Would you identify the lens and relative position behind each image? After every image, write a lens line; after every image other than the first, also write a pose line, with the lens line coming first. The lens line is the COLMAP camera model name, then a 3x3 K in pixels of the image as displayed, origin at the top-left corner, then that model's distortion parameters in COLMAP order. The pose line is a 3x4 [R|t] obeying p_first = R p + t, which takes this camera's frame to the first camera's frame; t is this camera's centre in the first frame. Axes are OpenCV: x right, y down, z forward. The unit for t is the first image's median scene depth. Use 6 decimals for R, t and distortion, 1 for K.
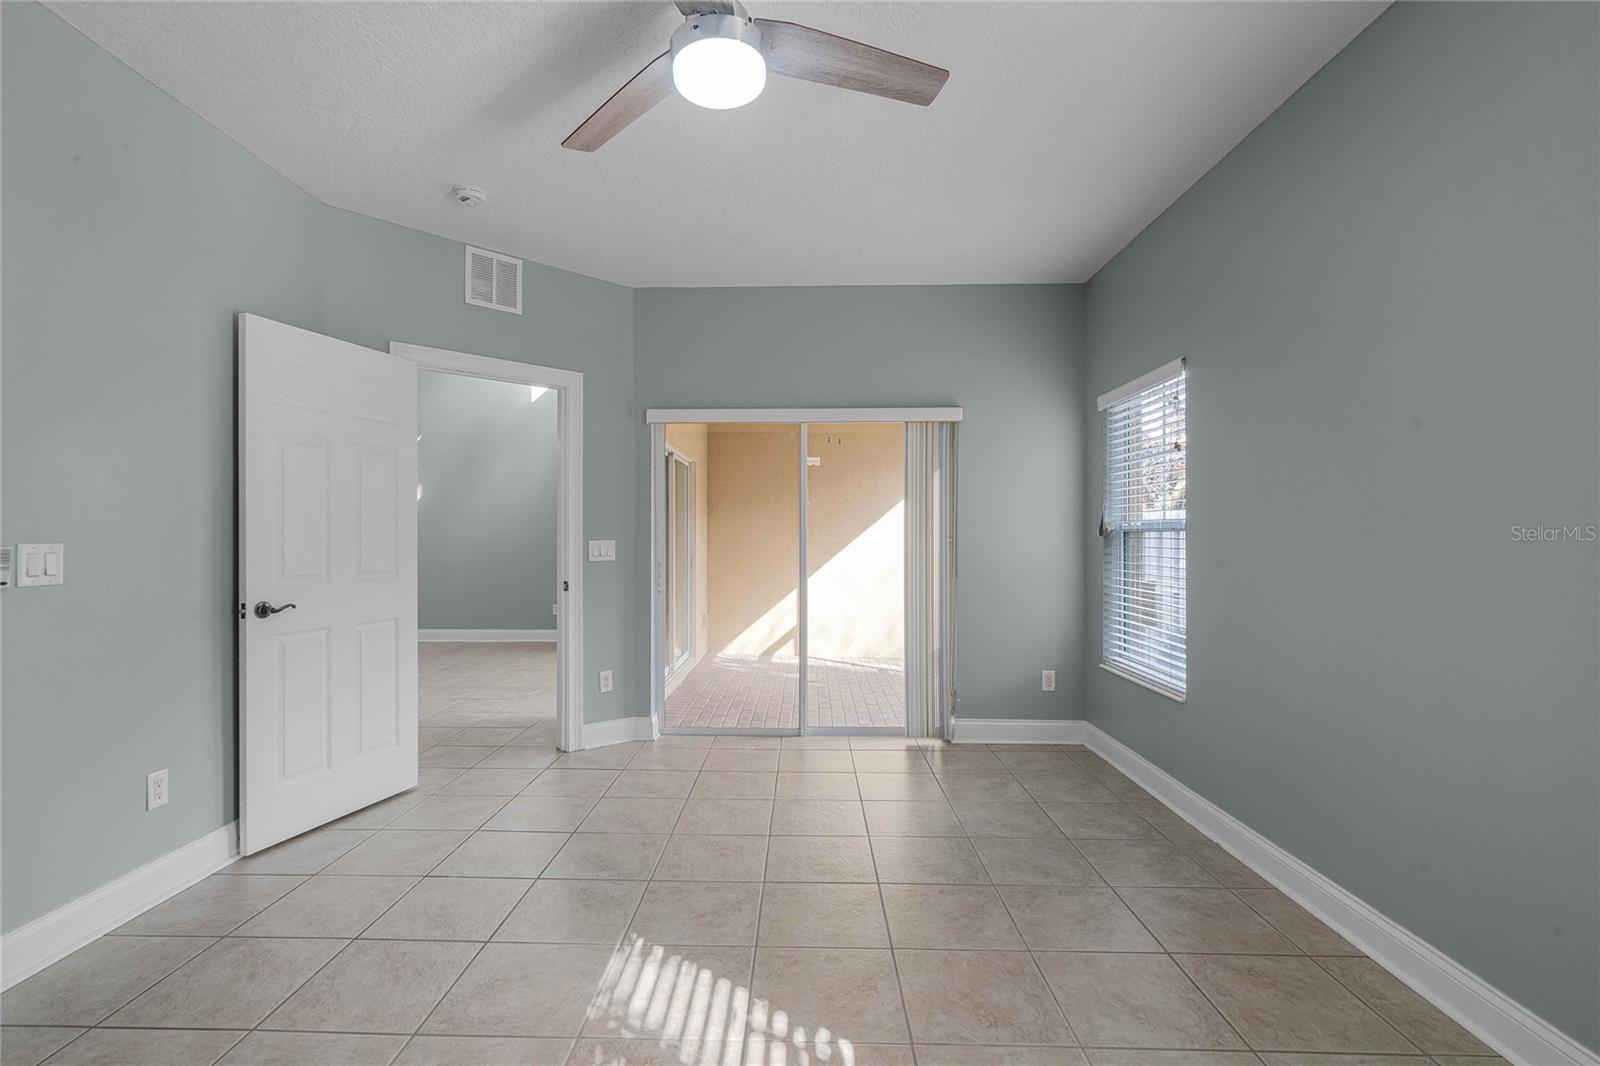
lens RADIAL K [[727.8, 0, 773.9], [0, 727.8, 529.5], [0, 0, 1]] dist [0.004397, 0.000415]
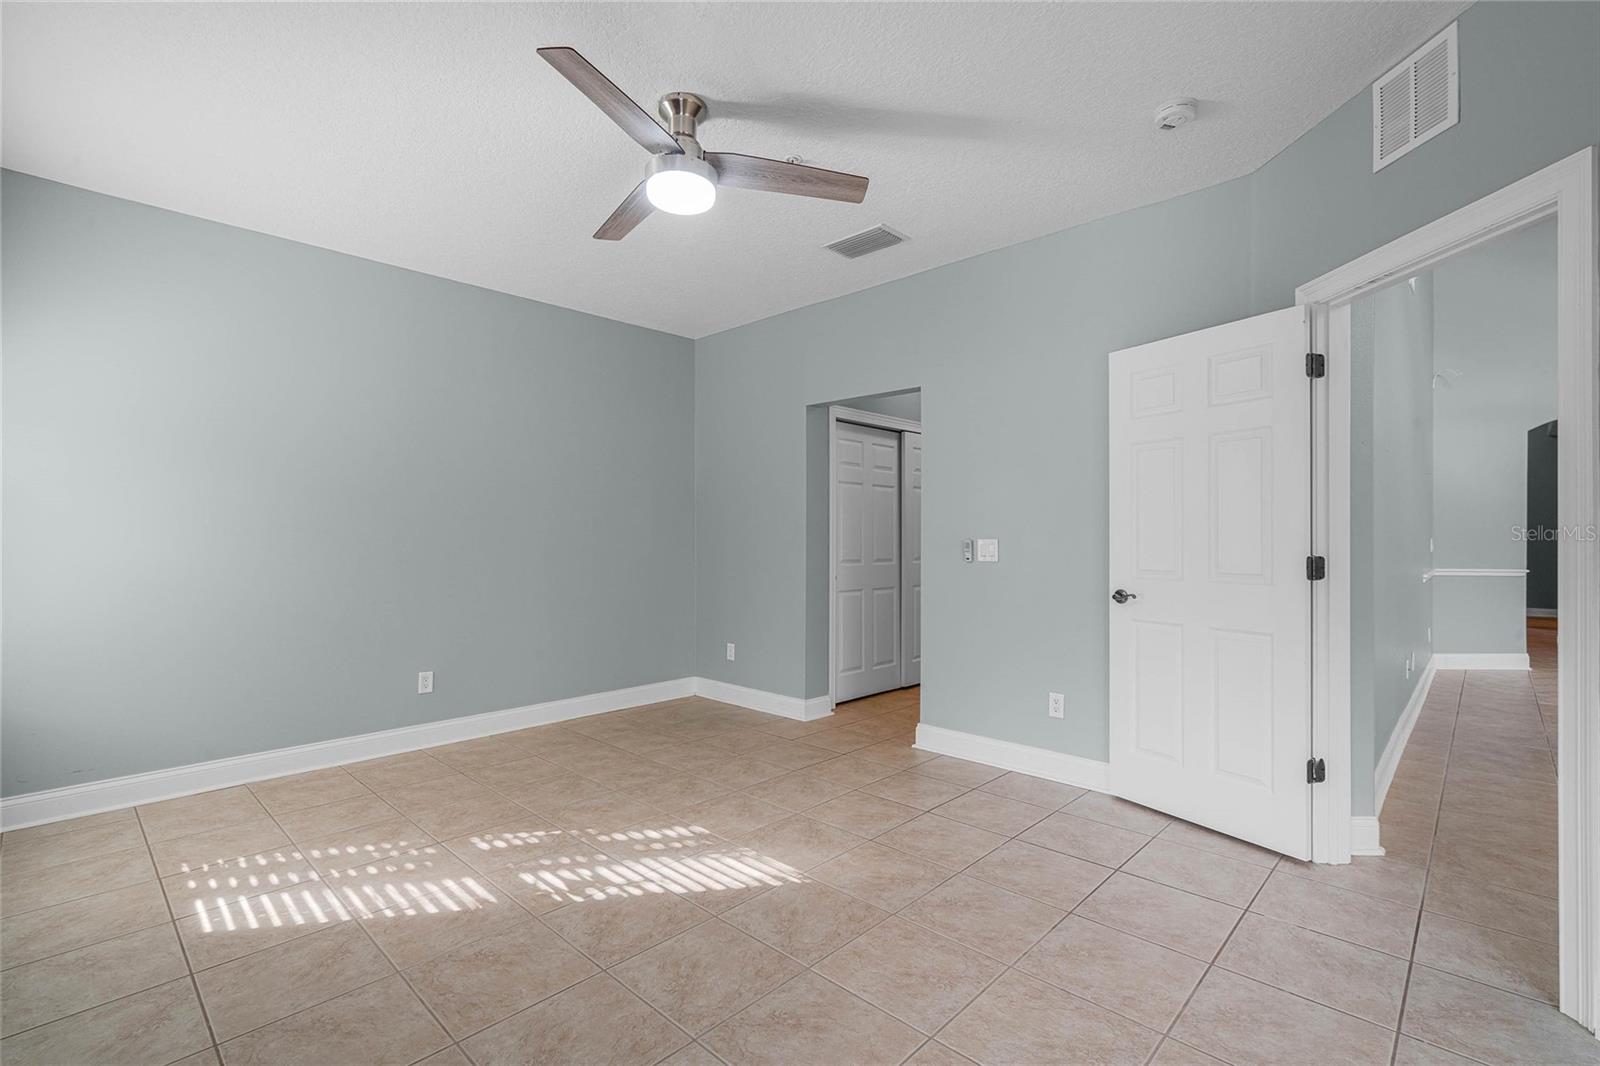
lens RADIAL K [[727.8, 0, 795.5], [0, 727.8, 520.2], [0, 0, 1]] dist [0.004397, 0.000415]
pose [[-0.663304, -0.022301, -0.748017, 0.741048], [0.005309, 0.999391, -0.034503, 0.032392], [0.748331, -0.026857, -0.662782, 1.890482]]
